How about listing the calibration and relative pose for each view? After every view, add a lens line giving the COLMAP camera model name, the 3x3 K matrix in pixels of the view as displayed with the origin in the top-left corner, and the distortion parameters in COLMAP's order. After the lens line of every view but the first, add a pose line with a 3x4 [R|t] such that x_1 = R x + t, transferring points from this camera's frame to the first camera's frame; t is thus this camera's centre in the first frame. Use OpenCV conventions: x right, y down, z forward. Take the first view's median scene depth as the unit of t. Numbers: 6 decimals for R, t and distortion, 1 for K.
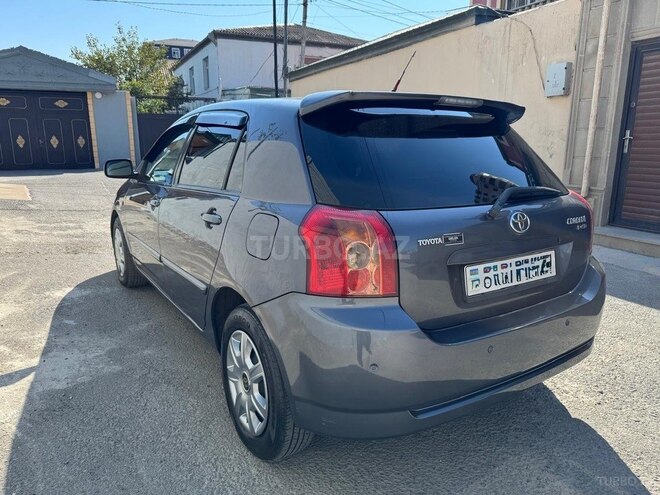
lens RADIAL K [[468.5, 0, 327.2], [0, 468.5, 246.4], [0, 0, 1]] dist [0.003731, -0.006201]
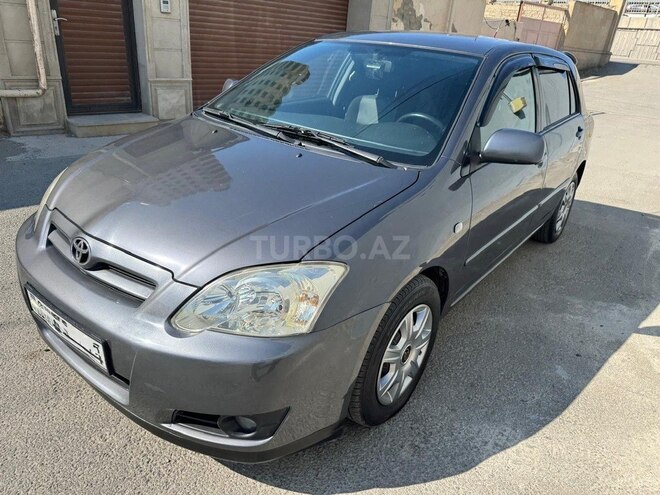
lens RADIAL K [[470.2, 0, 331.5], [0, 470.2, 251.6], [0, 0, 1]] dist [-0.003517, 0.000145]
pose [[-0.327905, -0.428052, 0.842170, -1.124937], [0.125215, 0.863900, 0.487850, -0.450987], [-0.936376, 0.265421, -0.229678, 1.700985]]
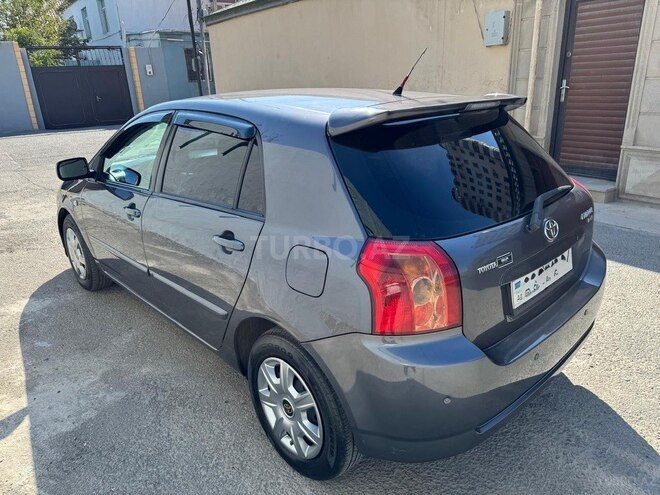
lens RADIAL K [[468.8, 0, 330.0], [0, 468.8, 247.5], [0, 0, 1]] dist [0.000688, -0.002238]
pose [[0.983090, -0.100721, 0.152935, -0.142132], [0.081222, 0.988339, 0.128798, -0.114326], [-0.164124, -0.114199, 0.979807, 0.041243]]
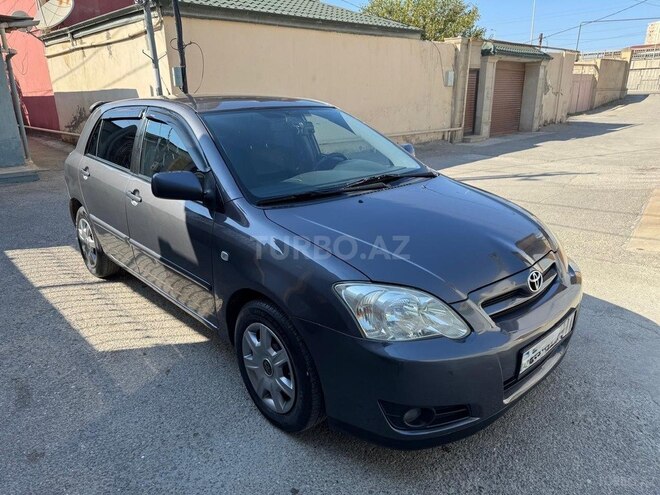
lens RADIAL K [[468.5, 0, 327.2], [0, 468.5, 246.4], [0, 0, 1]] dist [0.003731, -0.006201]
pose [[-0.324622, -0.291330, 0.899859, -3.799207], [0.223534, 0.900802, 0.372275, -1.410626], [-0.919050, 0.321998, -0.227298, 5.478554]]
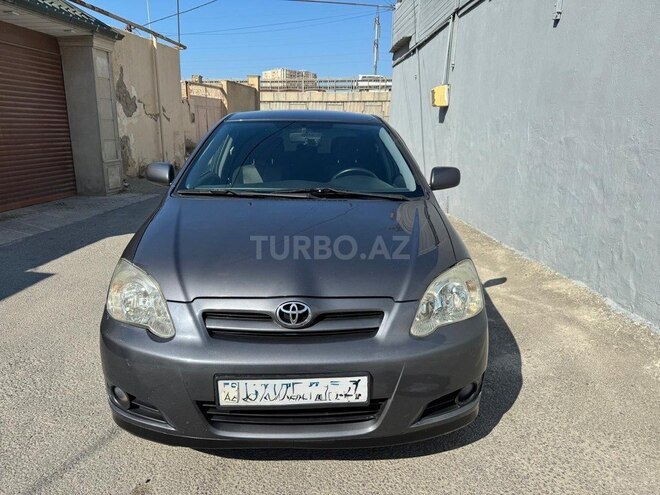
lens RADIAL K [[468.8, 0, 330.0], [0, 468.8, 247.5], [0, 0, 1]] dist [0.000688, -0.002238]
pose [[-0.855448, -0.149152, 0.495946, -0.876556], [0.091007, 0.899435, 0.427474, -0.545148], [-0.509830, 0.410816, -0.755846, 2.253504]]
